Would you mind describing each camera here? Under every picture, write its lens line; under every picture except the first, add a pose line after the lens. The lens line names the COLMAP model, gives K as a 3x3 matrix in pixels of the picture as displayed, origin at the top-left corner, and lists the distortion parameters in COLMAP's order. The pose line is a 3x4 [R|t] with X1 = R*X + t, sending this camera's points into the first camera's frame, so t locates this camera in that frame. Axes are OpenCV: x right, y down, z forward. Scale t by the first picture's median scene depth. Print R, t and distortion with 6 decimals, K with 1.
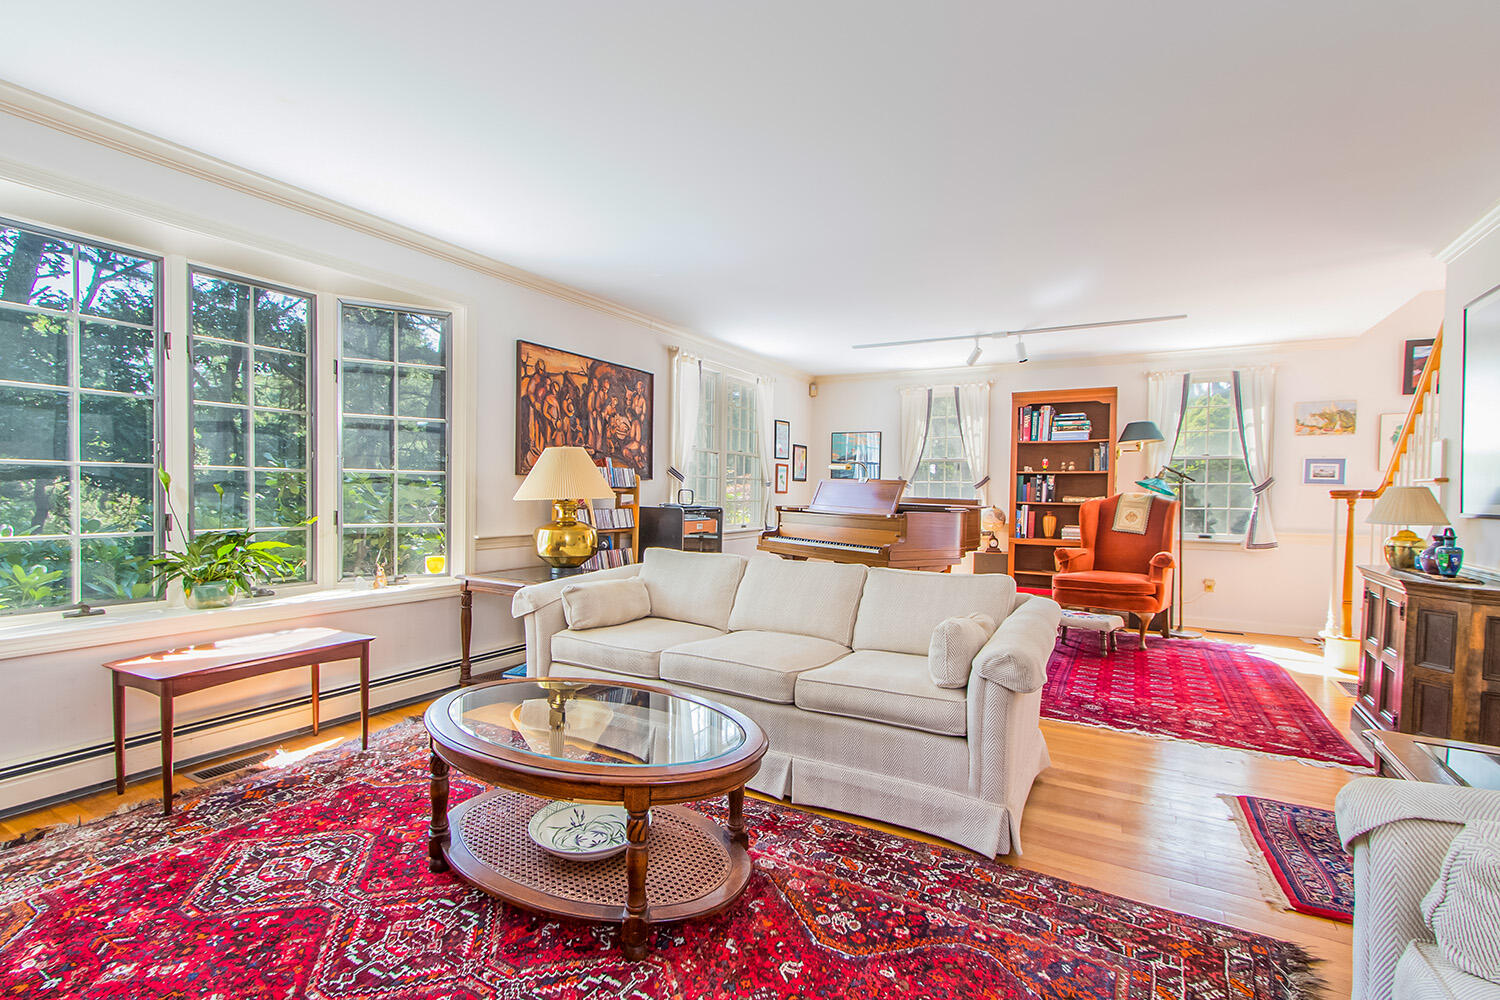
lens RADIAL K [[703.5, 0, 734.1], [0, 703.5, 508.3], [0, 0, 1]] dist [0.004799, -0.003650]
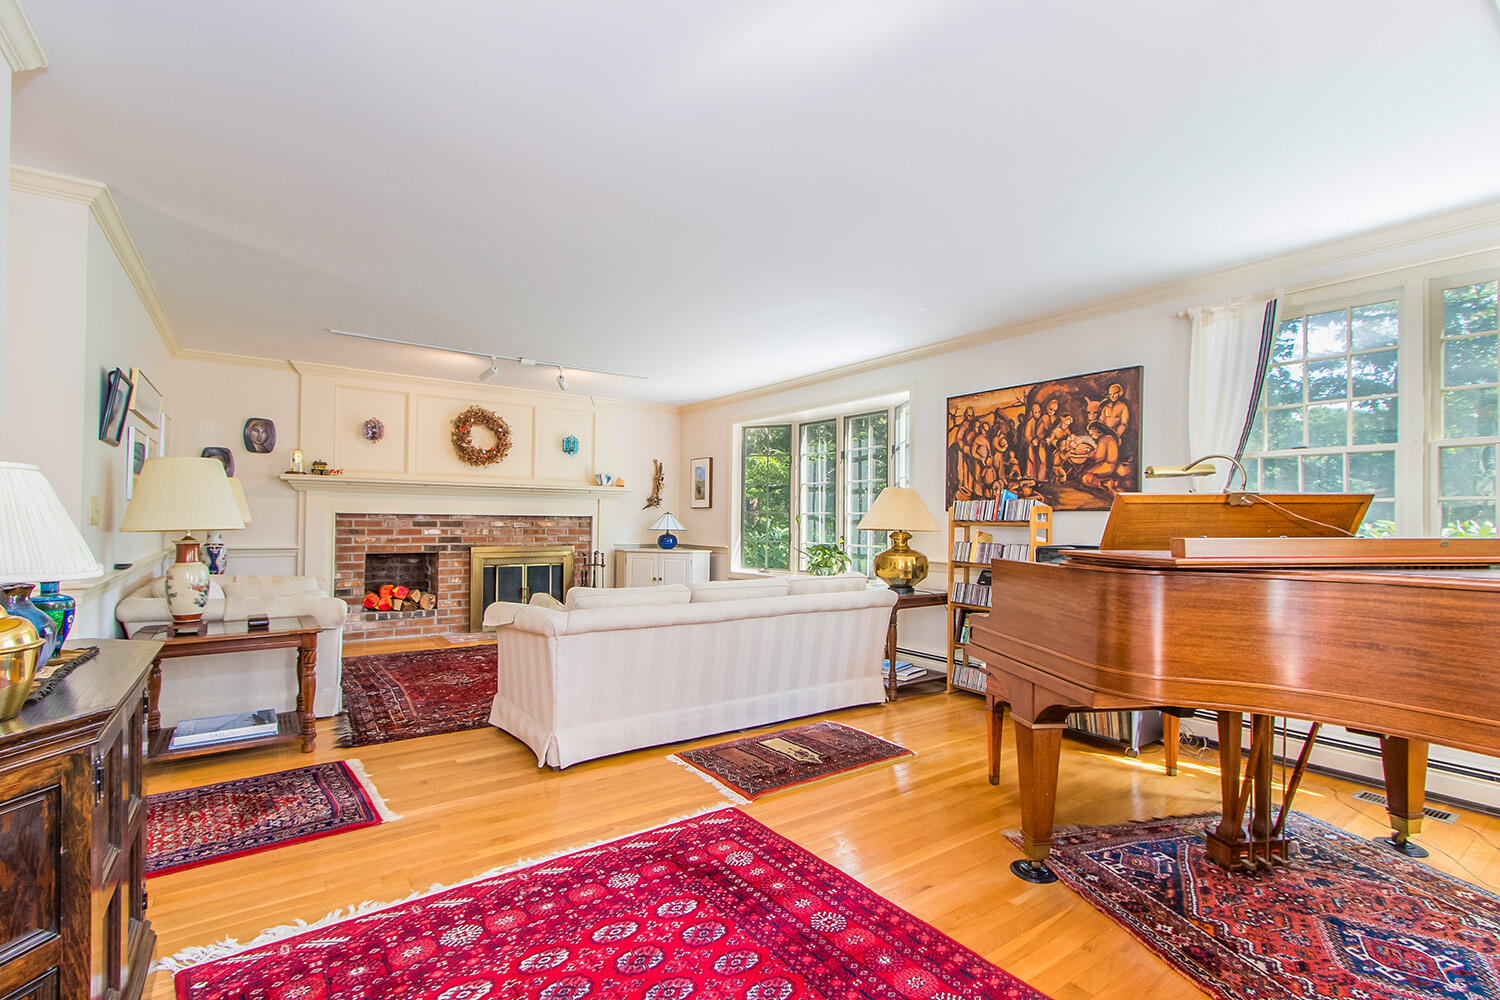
lens RADIAL K [[703.5, 0, 751.1], [0, 703.5, 508.3], [0, 0, 1]] dist [0.004799, -0.003650]
pose [[-0.417083, -0.034986, -0.908195, 0.672416], [-0.042218, 0.998926, -0.019093, -0.012074], [0.907888, 0.030379, -0.418112, 0.890417]]
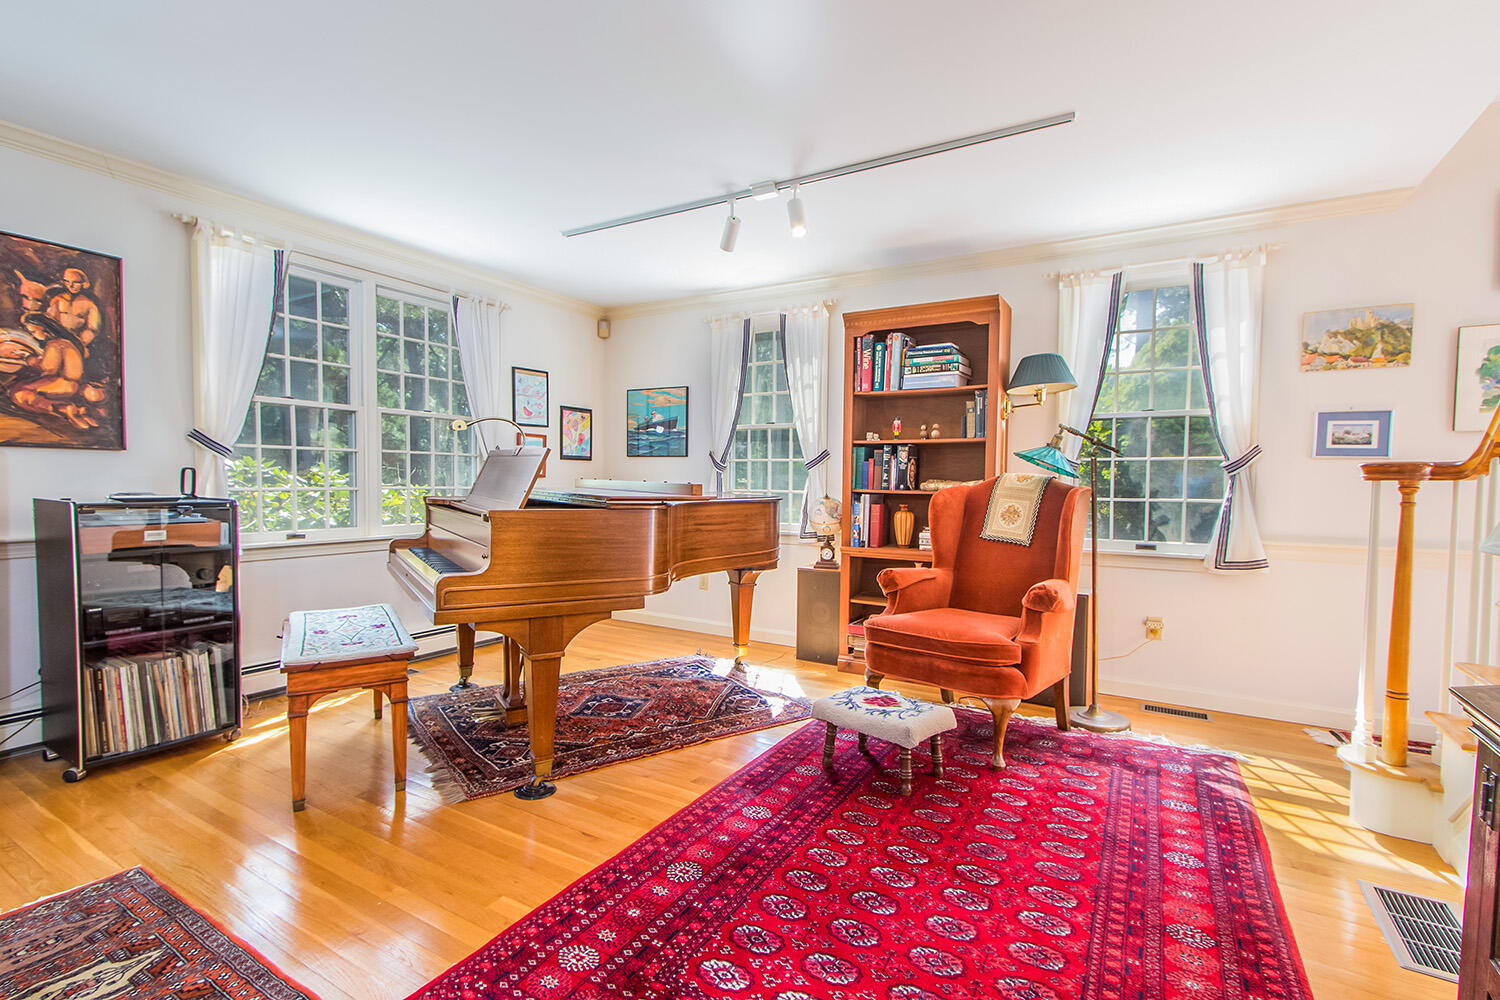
lens RADIAL K [[703.5, 0, 737.1], [0, 703.5, 510.5], [0, 0, 1]] dist [0.004799, -0.003650]
pose [[0.999769, -0.001276, -0.021451, 0.359800], [0.001702, 0.999802, 0.019843, -0.003182], [0.021421, -0.019875, 0.999573, 0.427250]]
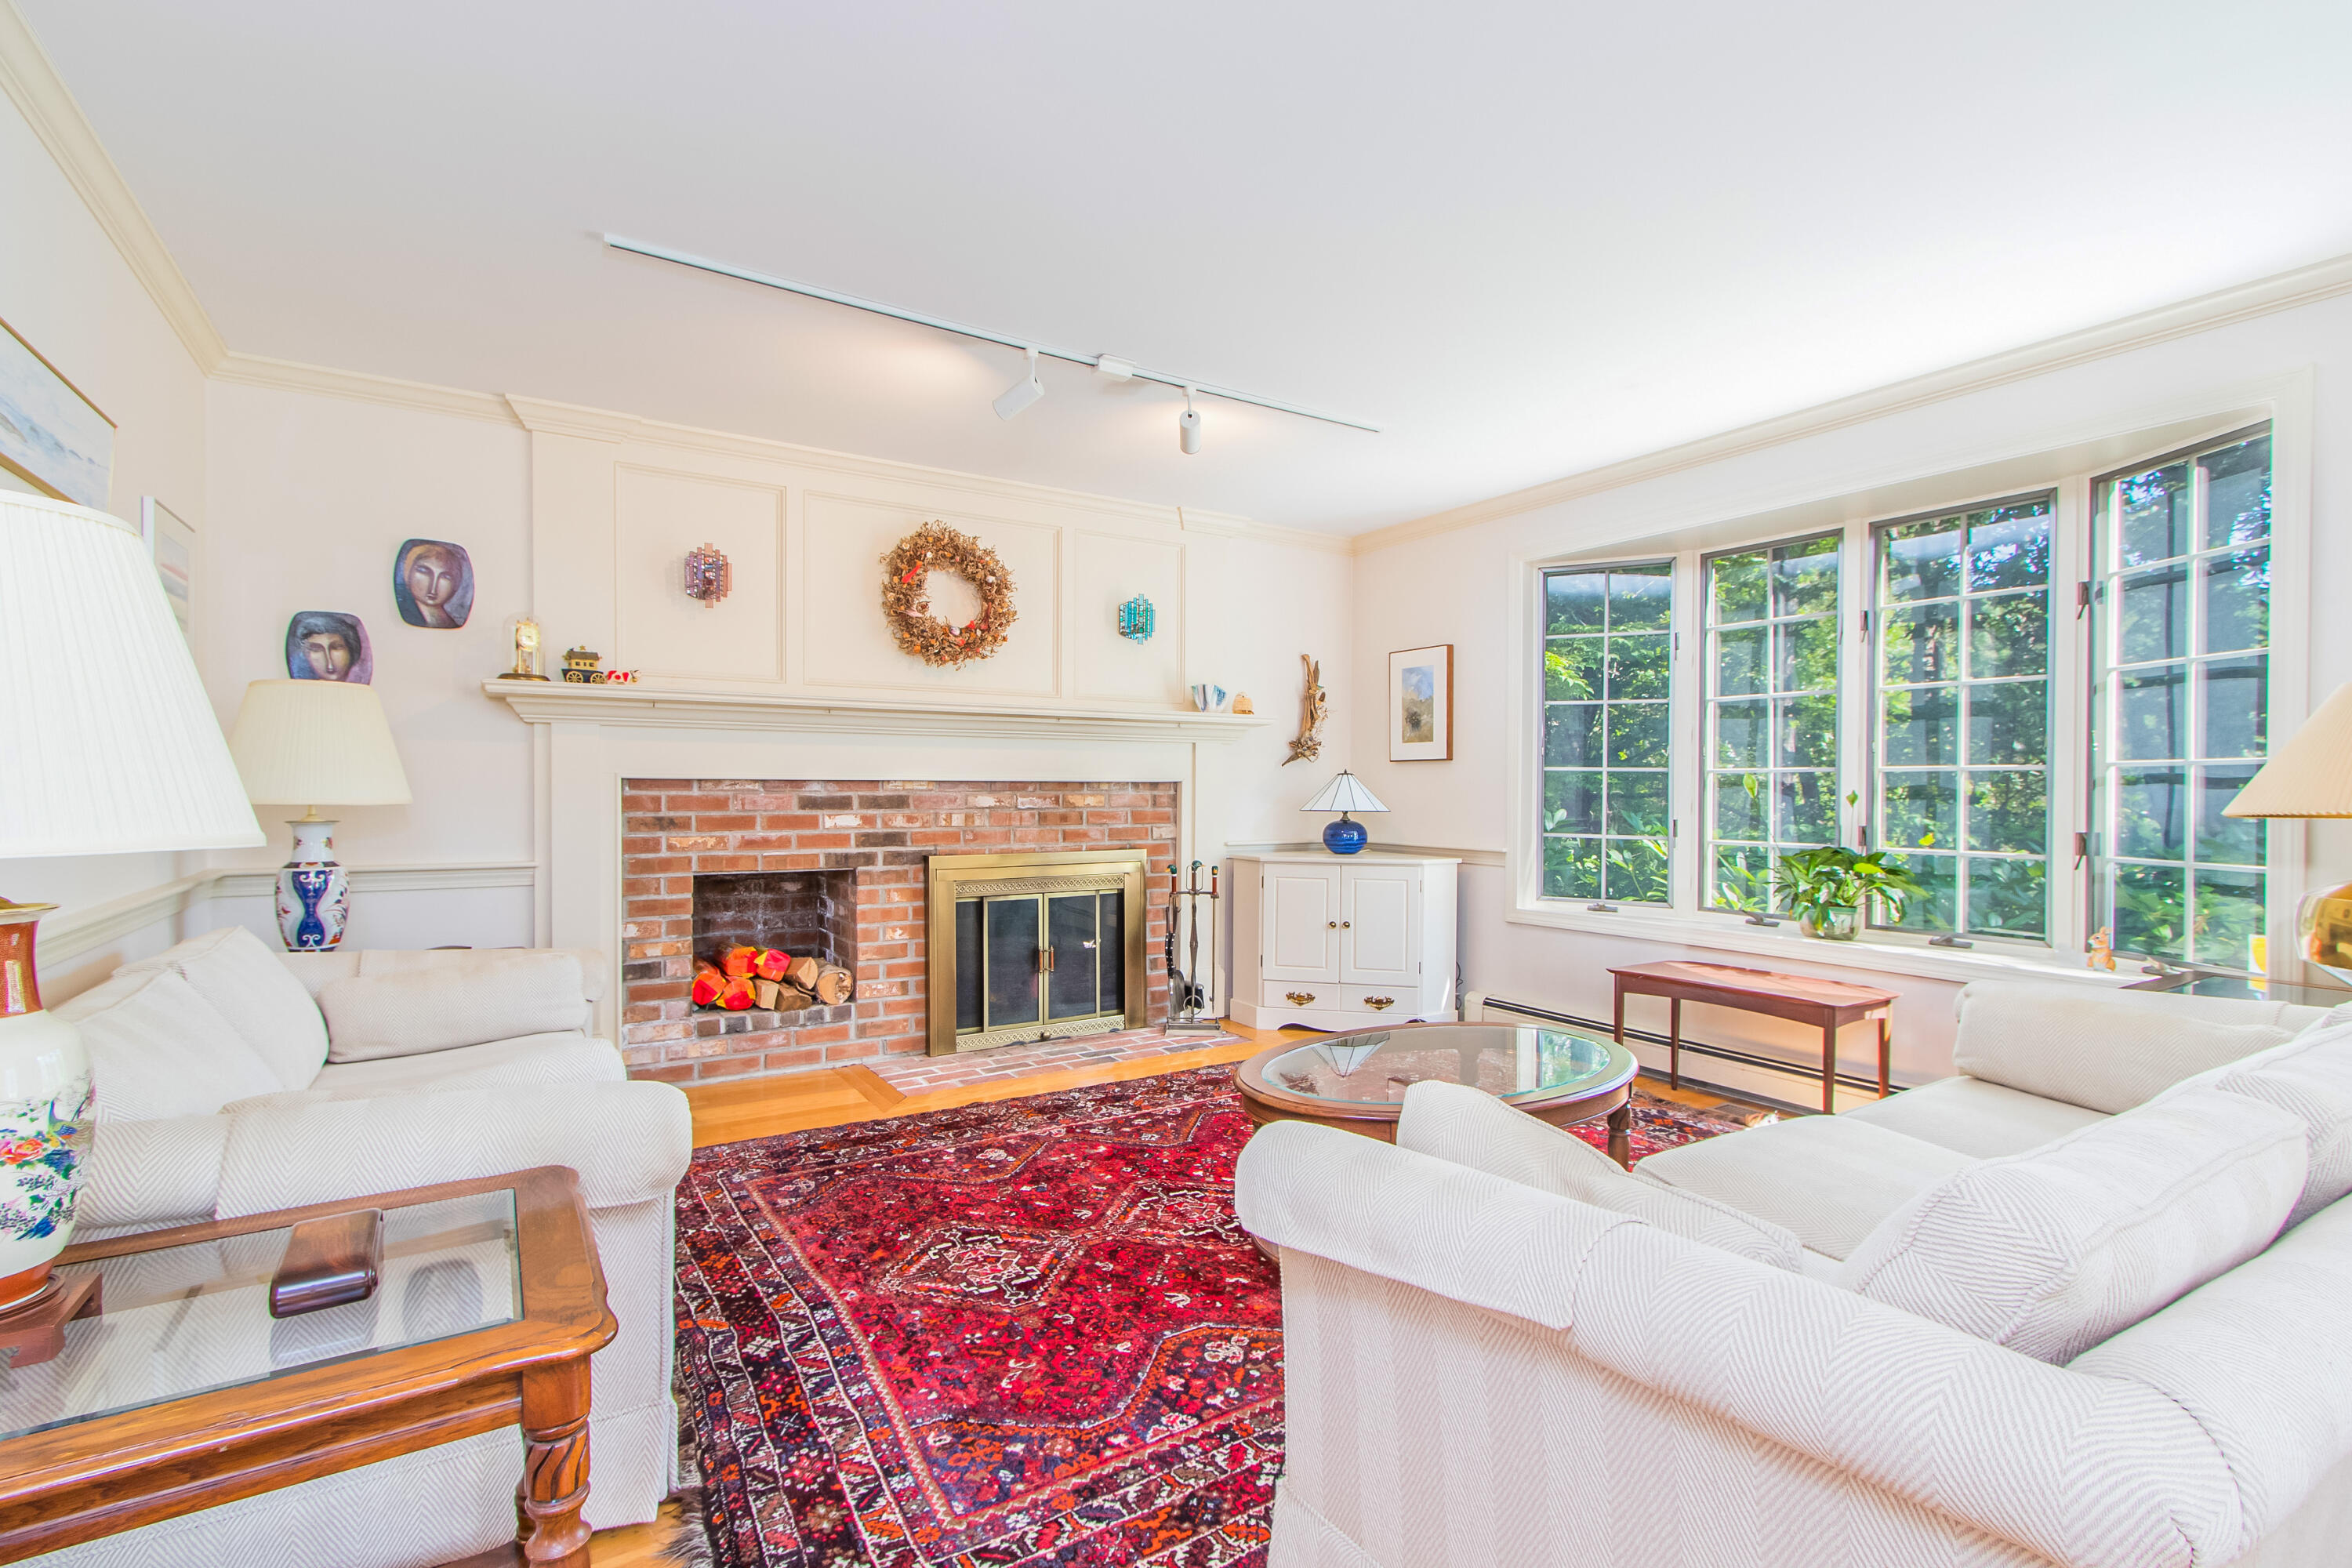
lens RADIAL K [[1103.1, 0, 1168.6], [0, 1103.1, 798.6], [0, 0, 1]] dist [0.004799, -0.003650]
pose [[-0.471874, -0.007854, -0.881631, 0.401720], [-0.035452, 0.999321, 0.010072, -0.004569], [0.880953, 0.036008, -0.471832, 0.484204]]
